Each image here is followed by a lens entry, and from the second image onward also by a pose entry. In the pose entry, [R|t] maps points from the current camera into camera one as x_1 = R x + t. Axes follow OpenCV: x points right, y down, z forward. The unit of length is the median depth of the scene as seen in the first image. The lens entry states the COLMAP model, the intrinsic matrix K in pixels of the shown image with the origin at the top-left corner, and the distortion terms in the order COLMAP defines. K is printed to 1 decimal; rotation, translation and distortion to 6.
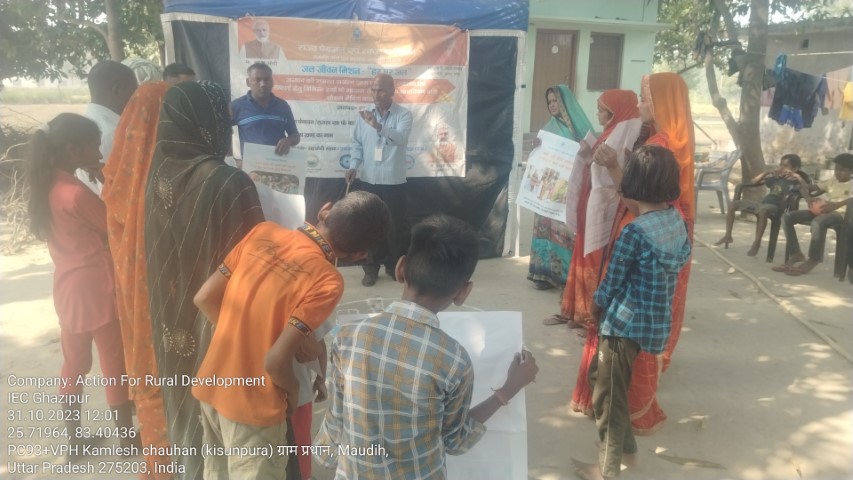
lens RADIAL K [[611.7, 0, 433.1], [0, 611.7, 237.5], [0, 0, 1]] dist [0.042994, -0.072053]
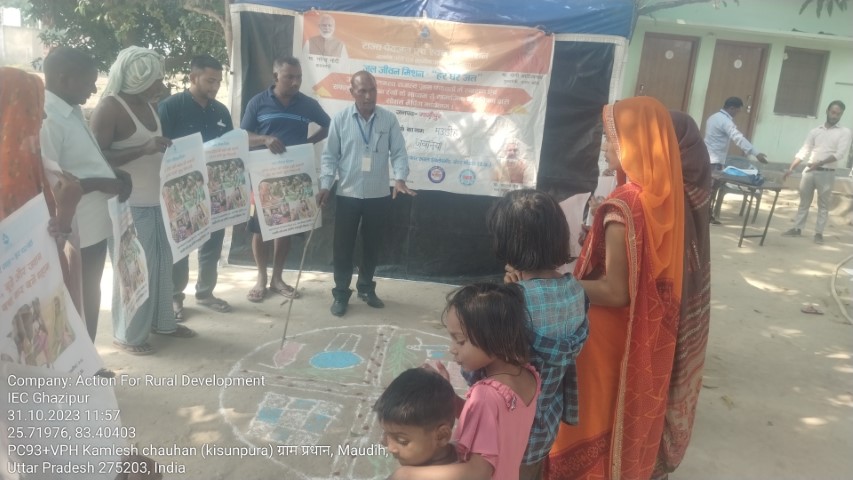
lens RADIAL K [[632.8, 0, 426.5], [0, 632.8, 240.0], [0, 0, 1]] dist [0.088150, -0.070397]
pose [[0.962668, 0.117153, -0.244021, 0.137739], [-0.121494, 0.992588, -0.002762, -0.022481], [0.241889, 0.032306, 0.969766, 0.084923]]
